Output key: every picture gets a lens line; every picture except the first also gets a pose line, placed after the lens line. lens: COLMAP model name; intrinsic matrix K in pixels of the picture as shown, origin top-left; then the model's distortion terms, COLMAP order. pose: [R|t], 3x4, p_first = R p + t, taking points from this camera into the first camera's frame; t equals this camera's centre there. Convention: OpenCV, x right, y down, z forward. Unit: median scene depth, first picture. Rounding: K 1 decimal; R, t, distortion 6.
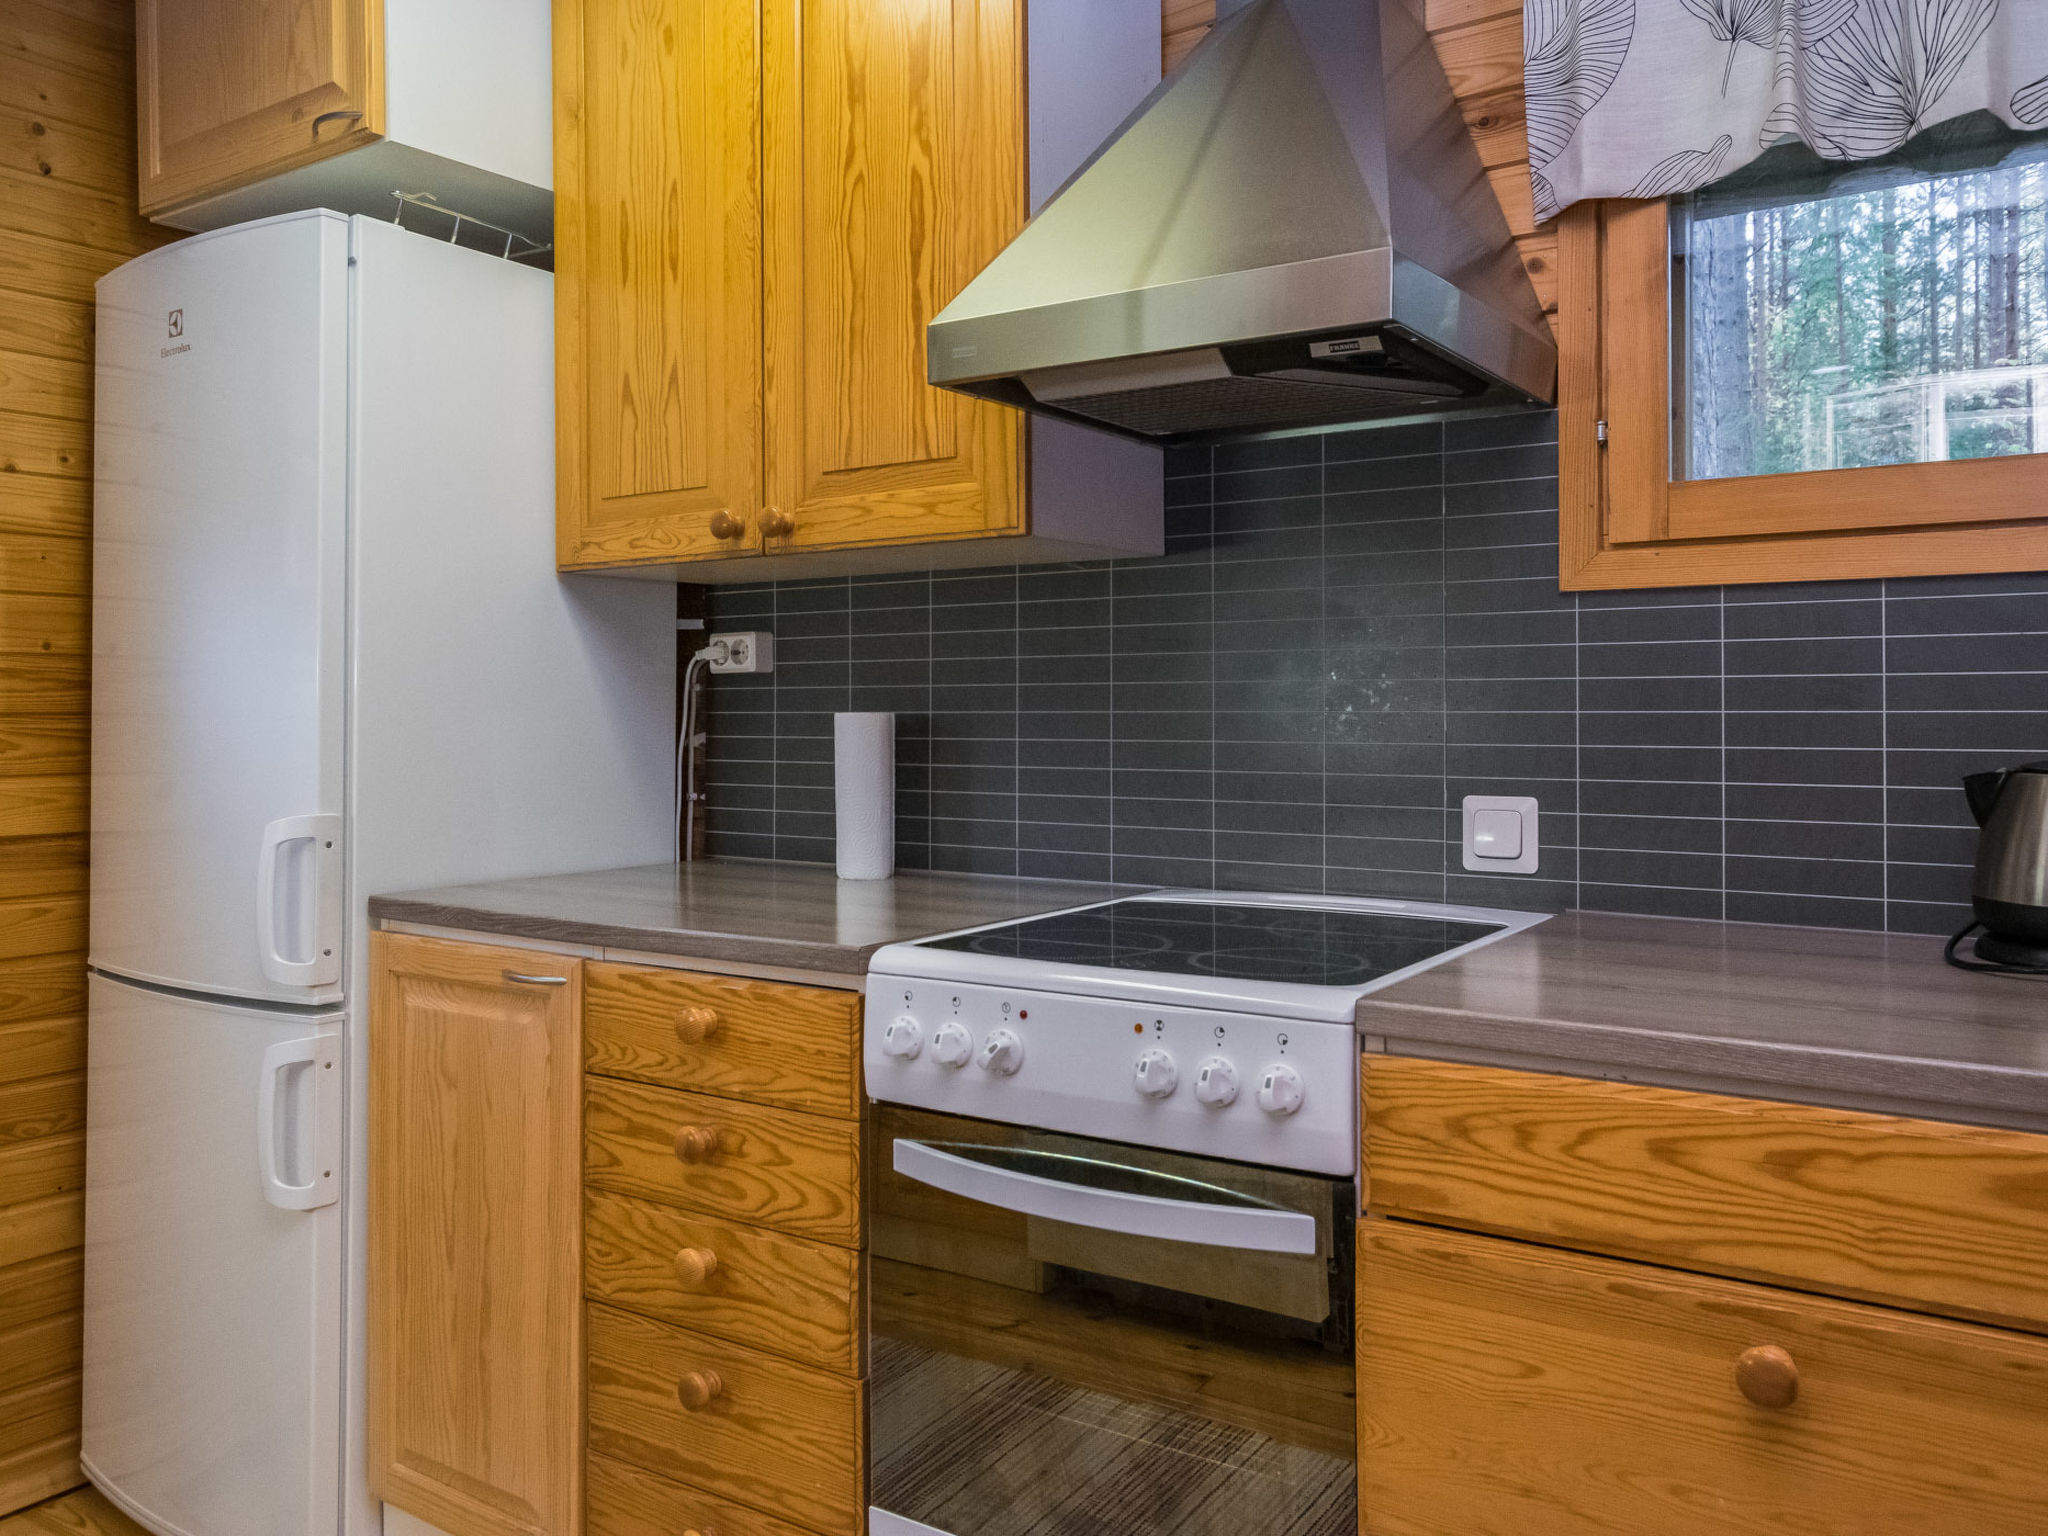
lens RADIAL K [[1549.6, 0, 991.4], [0, 1549.6, 708.8], [0, 0, 1]] dist [-0.001840, 0.009557]
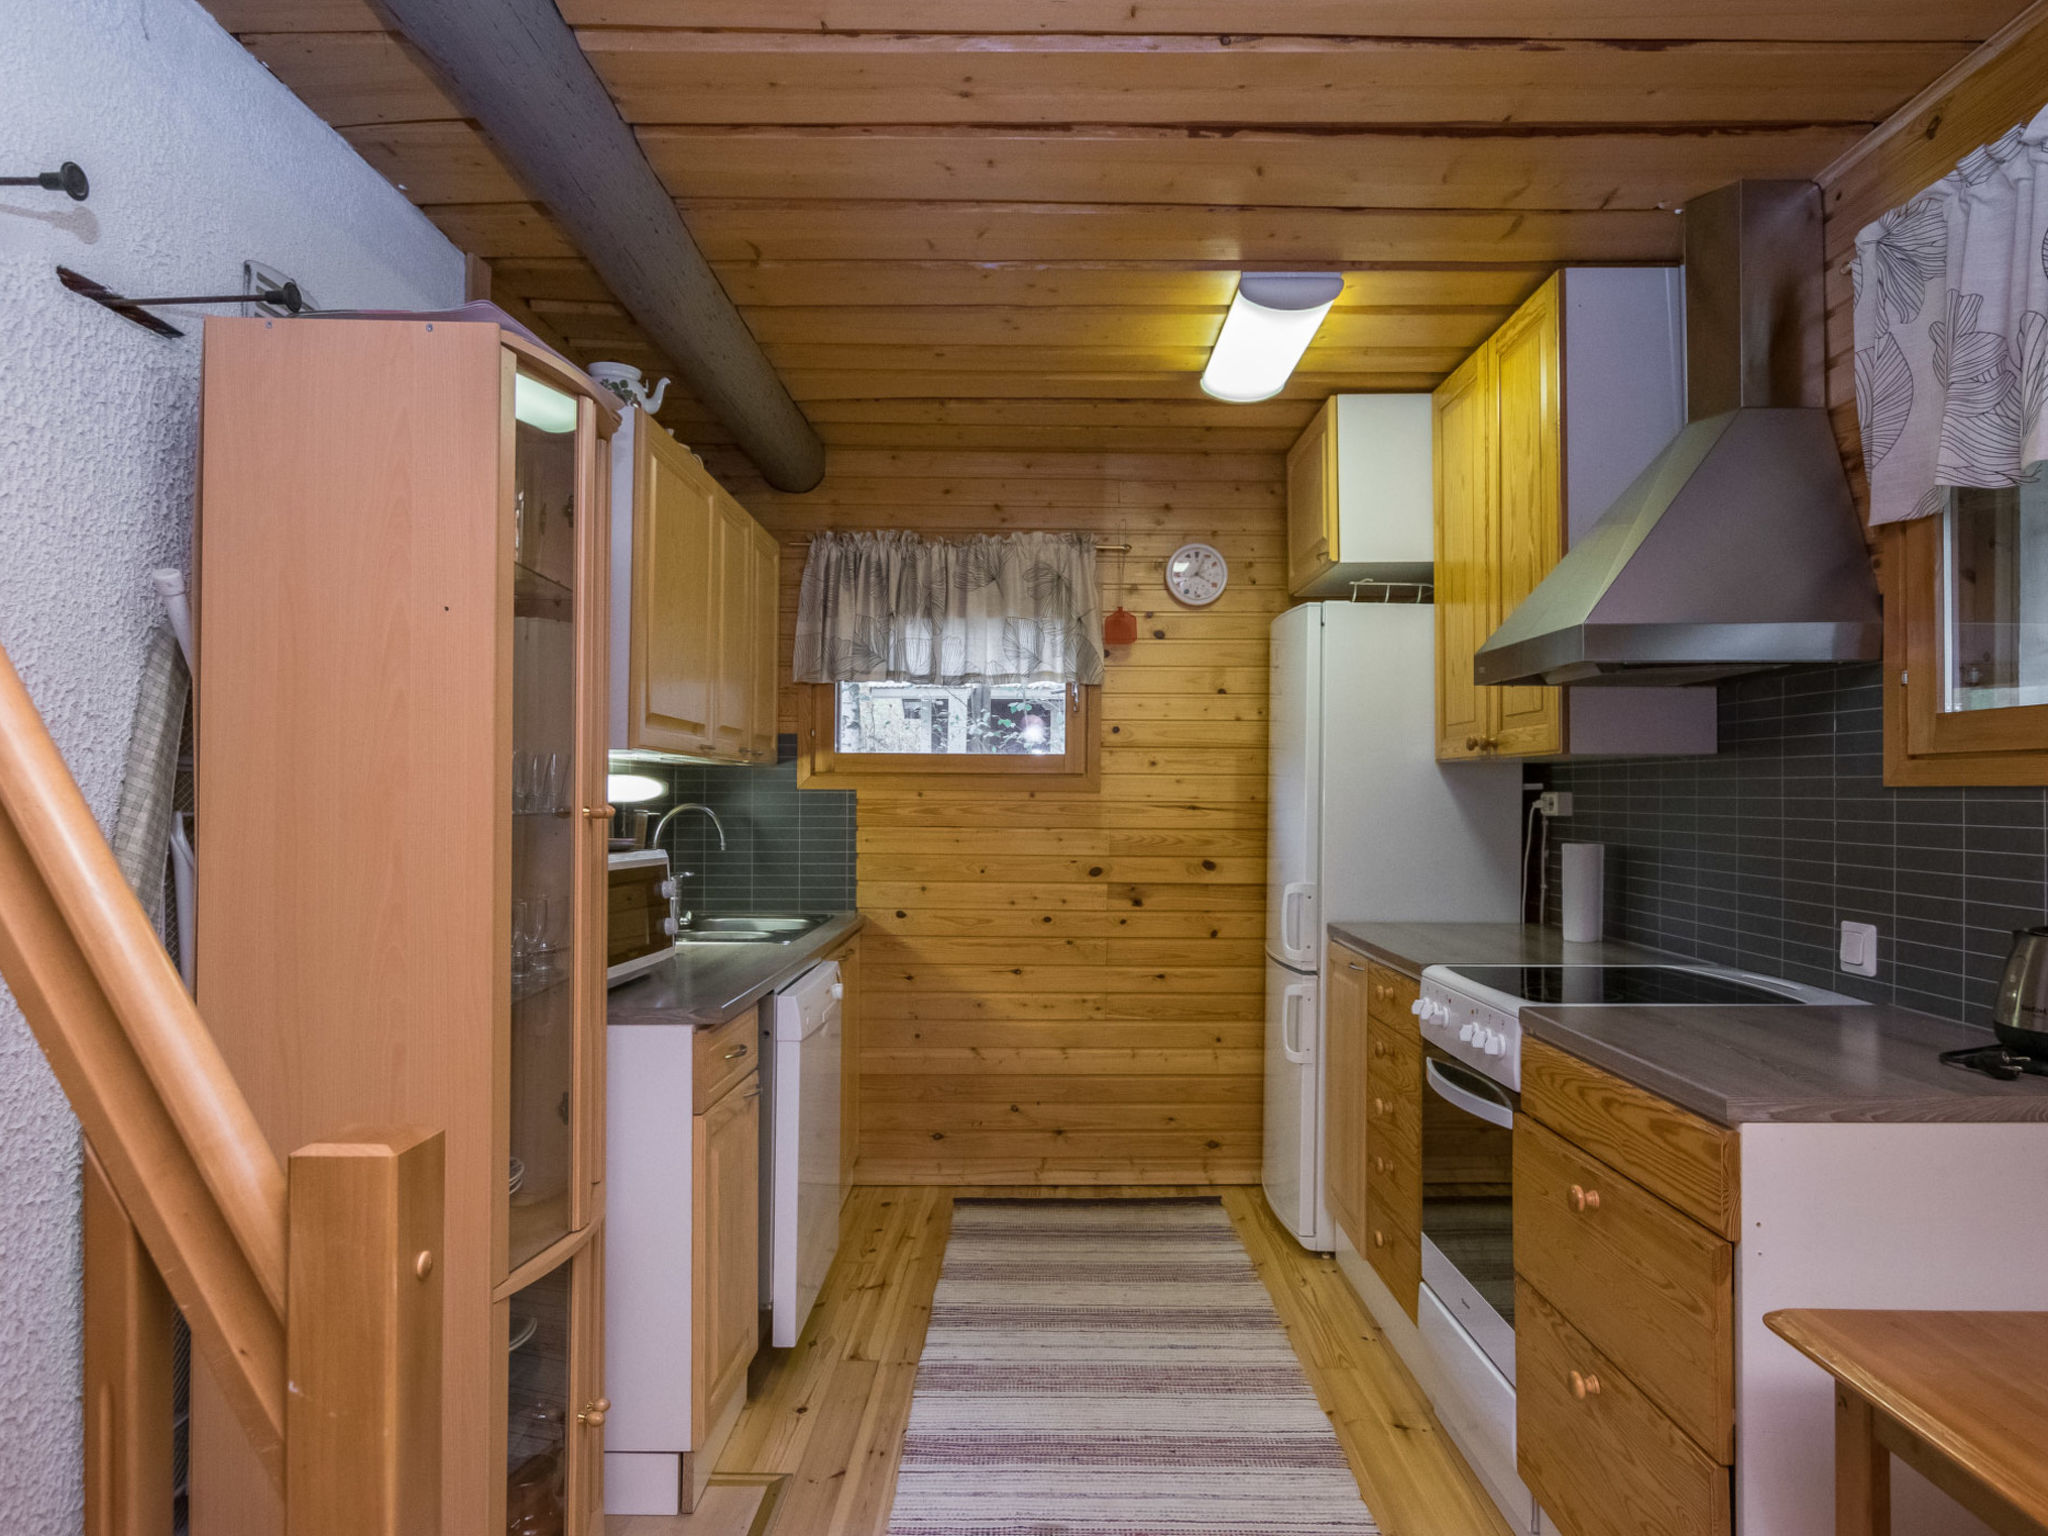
lens RADIAL K [[1231.0, 0, 1024.1], [0, 1231.0, 774.6], [0, 0, 1]] dist [-0.004742, -0.000892]
pose [[0.558025, -0.006493, -0.829799, 0.738497], [-0.005067, 0.999924, -0.011232, -0.058771], [0.829809, 0.010472, 0.557950, -0.273016]]
